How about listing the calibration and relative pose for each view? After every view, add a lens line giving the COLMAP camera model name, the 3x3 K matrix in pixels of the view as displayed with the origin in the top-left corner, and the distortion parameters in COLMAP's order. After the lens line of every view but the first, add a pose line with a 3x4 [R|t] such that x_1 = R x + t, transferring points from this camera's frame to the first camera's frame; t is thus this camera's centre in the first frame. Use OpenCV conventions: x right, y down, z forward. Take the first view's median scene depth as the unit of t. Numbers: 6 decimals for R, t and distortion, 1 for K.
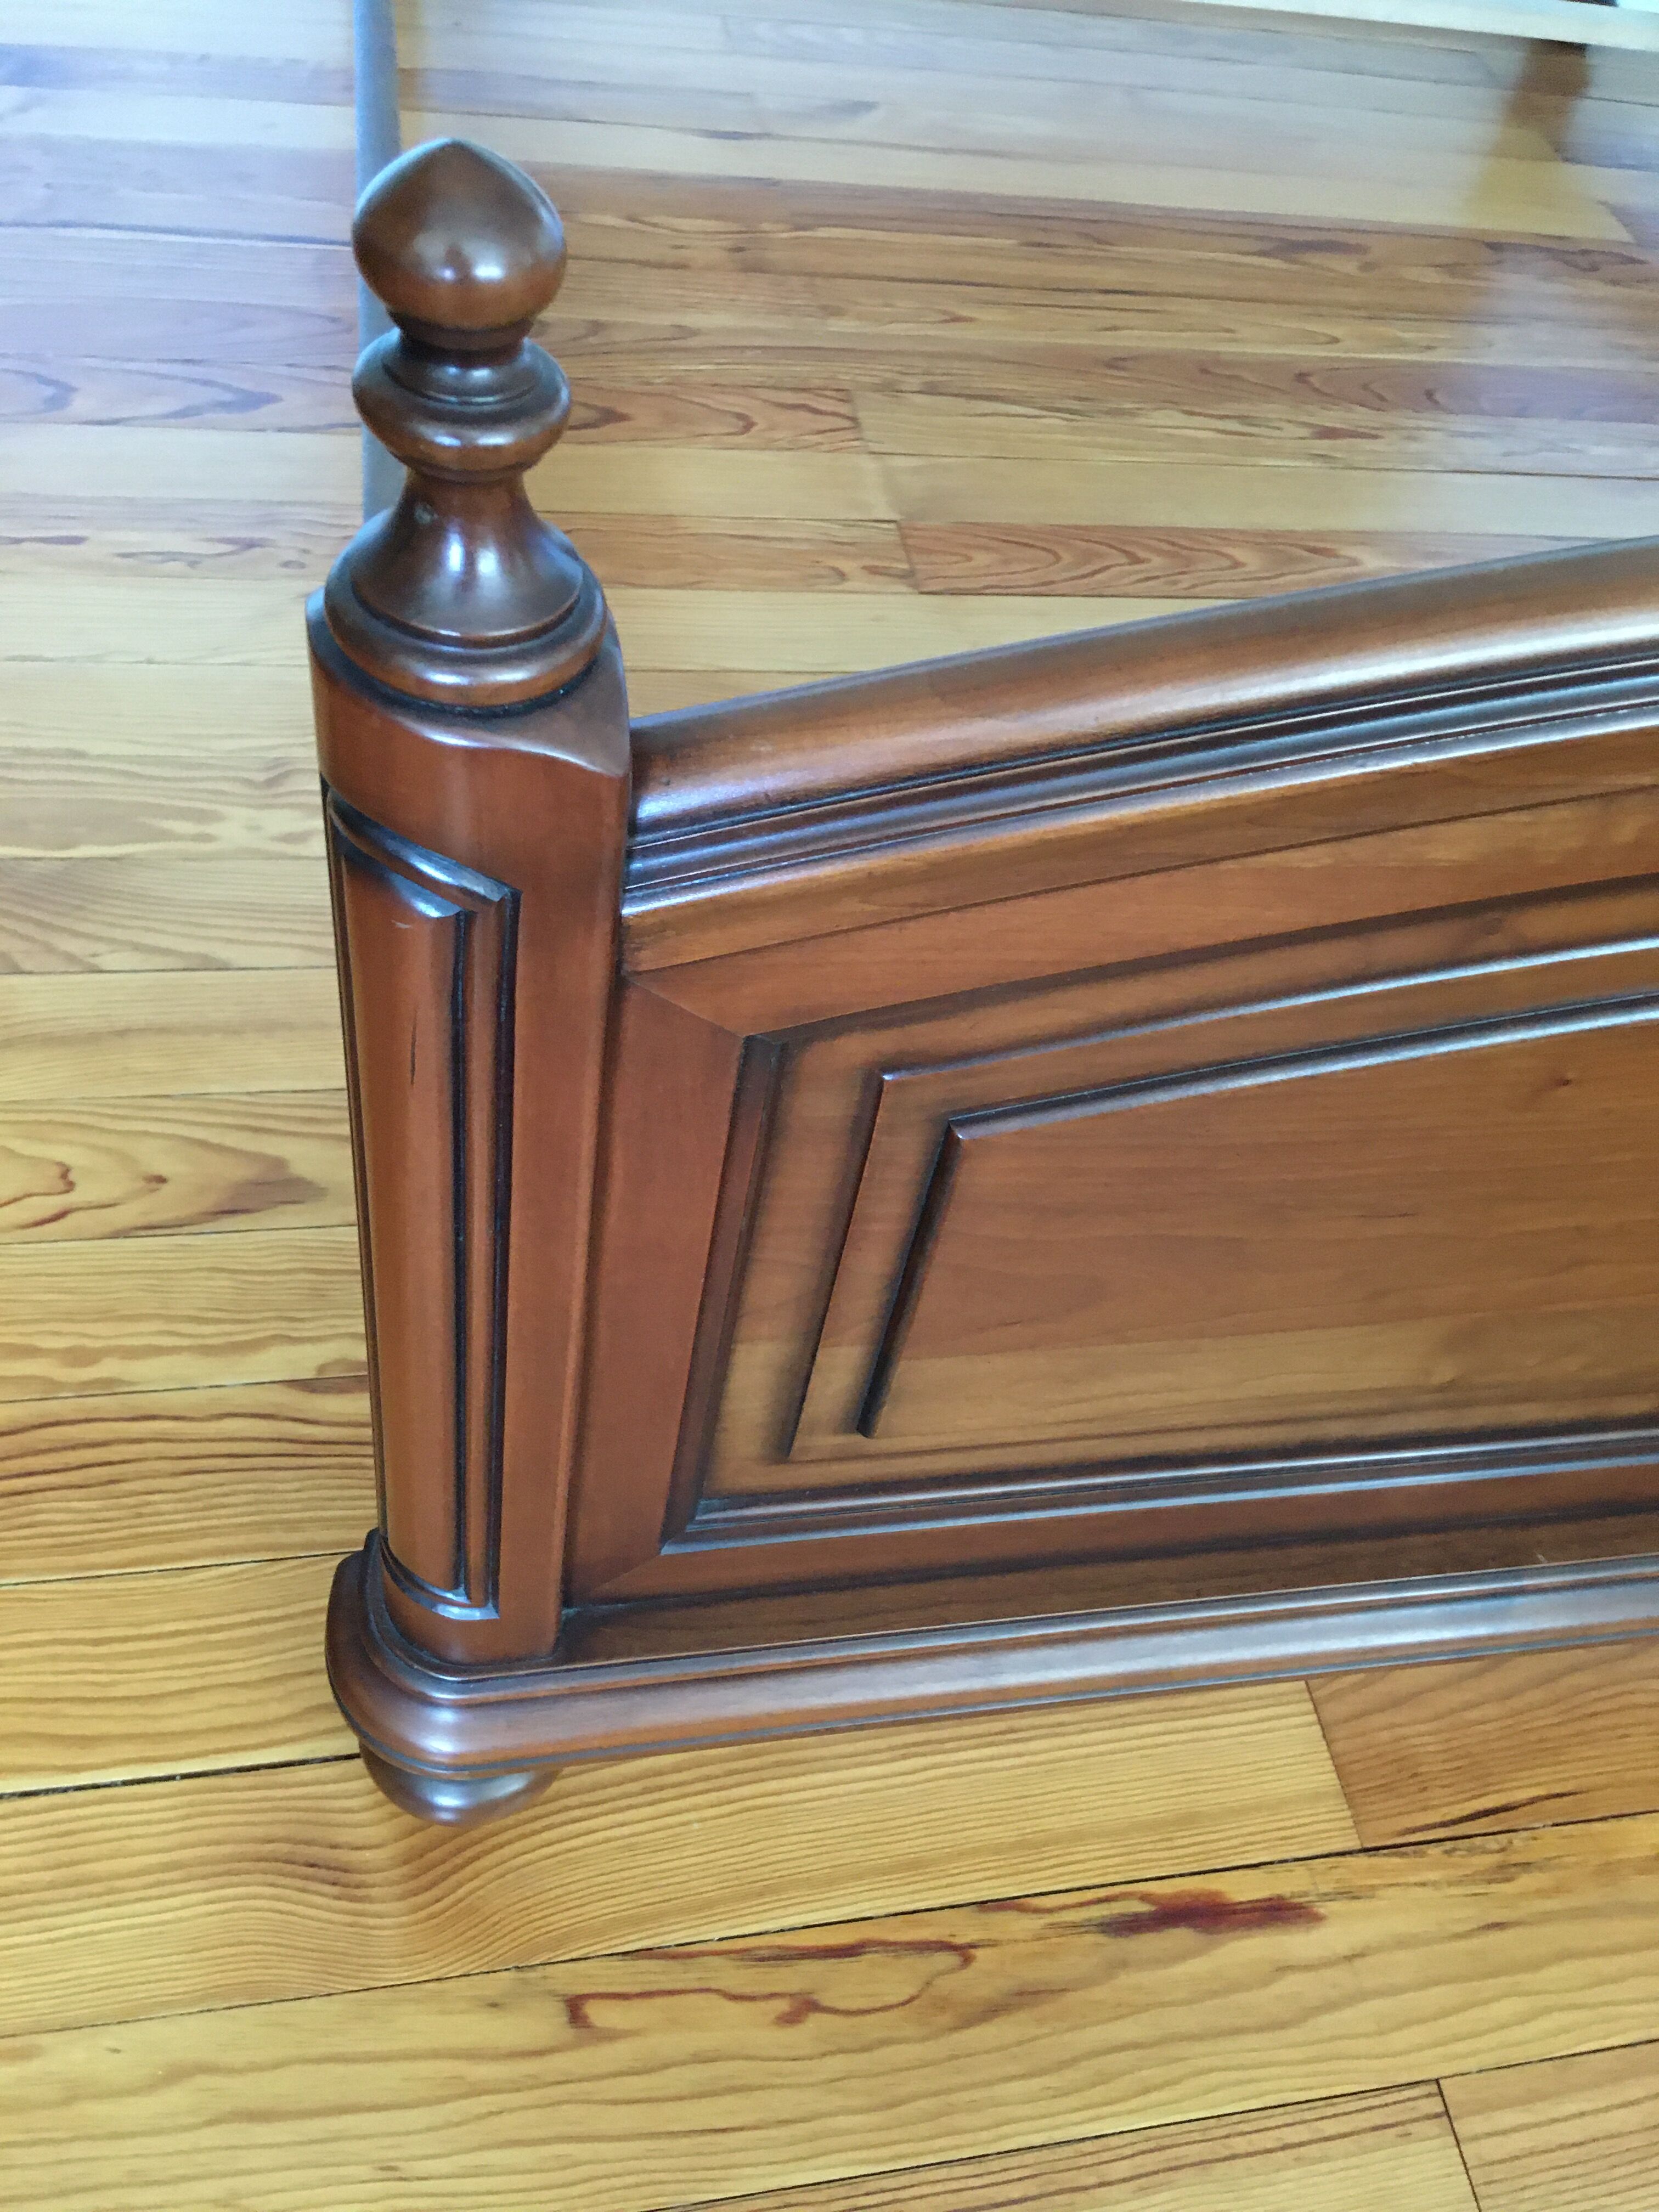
lens RADIAL K [[1864.1, 0, 832.4], [0, 1864.1, 1104.7], [0, 0, 1]] dist [0.090031, -0.133271]
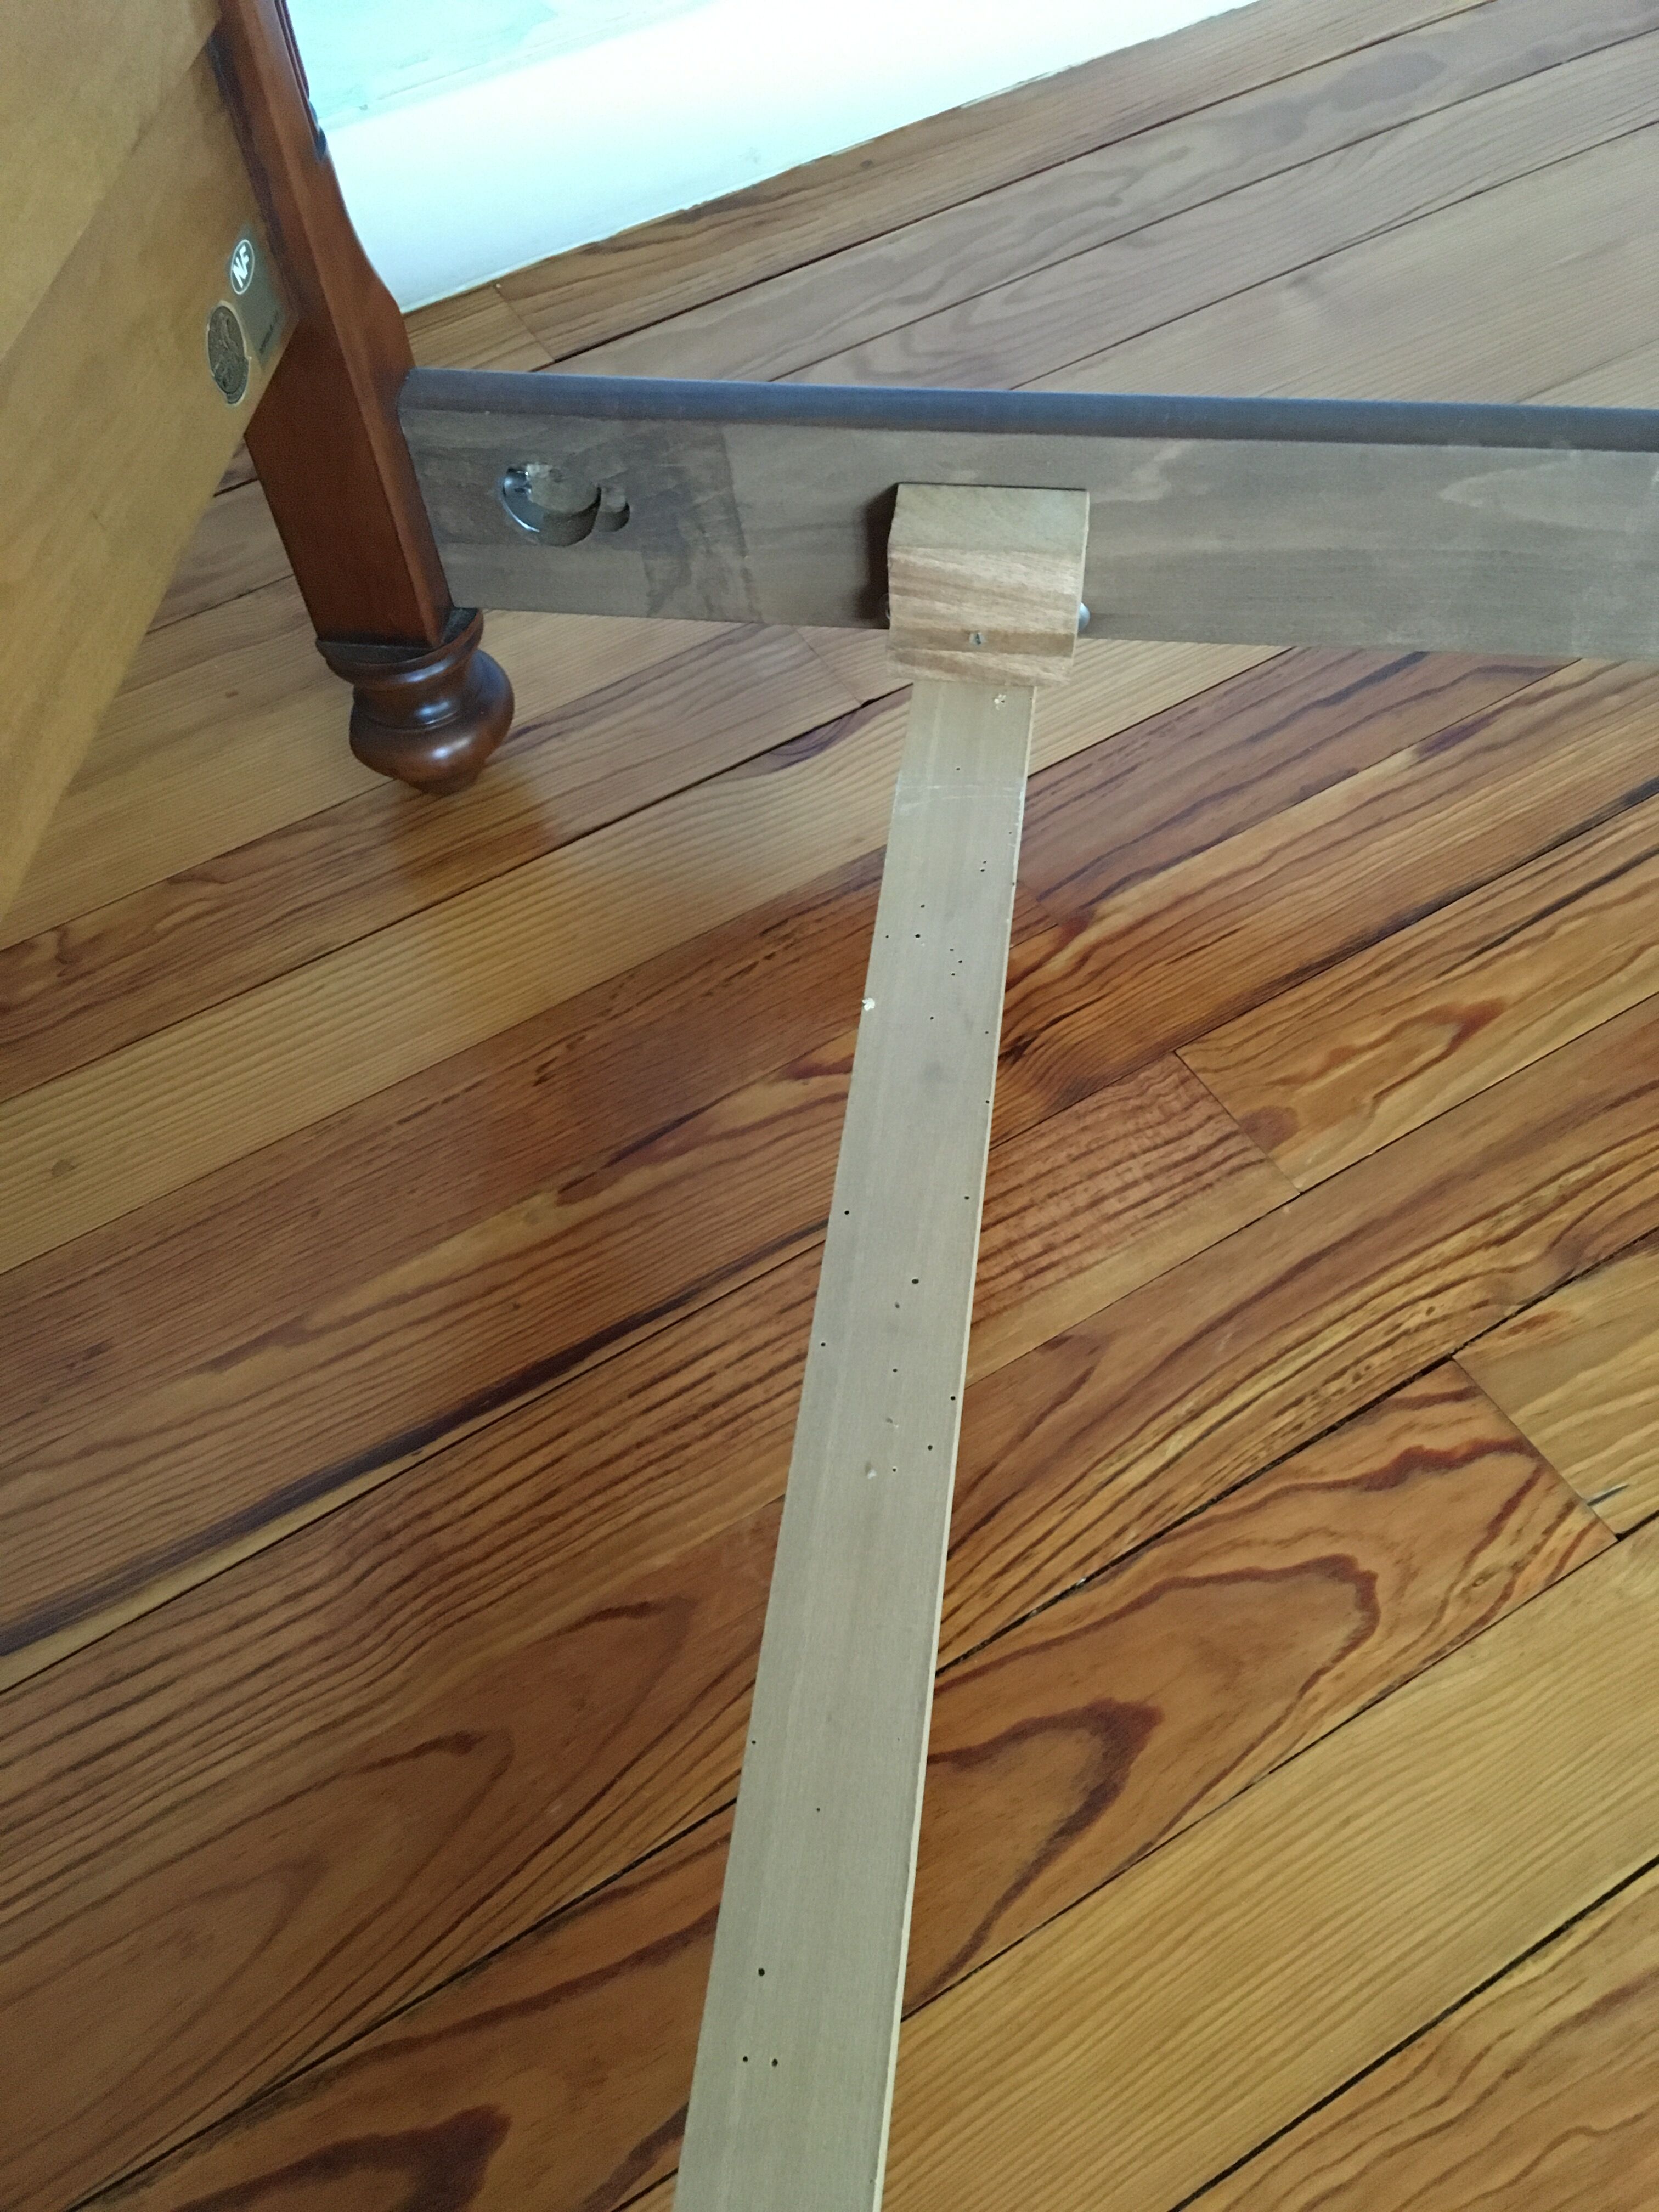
lens RADIAL K [[1864.1, 0, 837.2], [0, 1864.1, 1091.7], [0, 0, 1]] dist [0.090031, -0.133271]
pose [[0.914230, -0.402894, 0.043128, -0.130212], [0.395681, 0.910621, 0.119193, -0.559416], [-0.087295, -0.091905, 0.991934, 0.528055]]
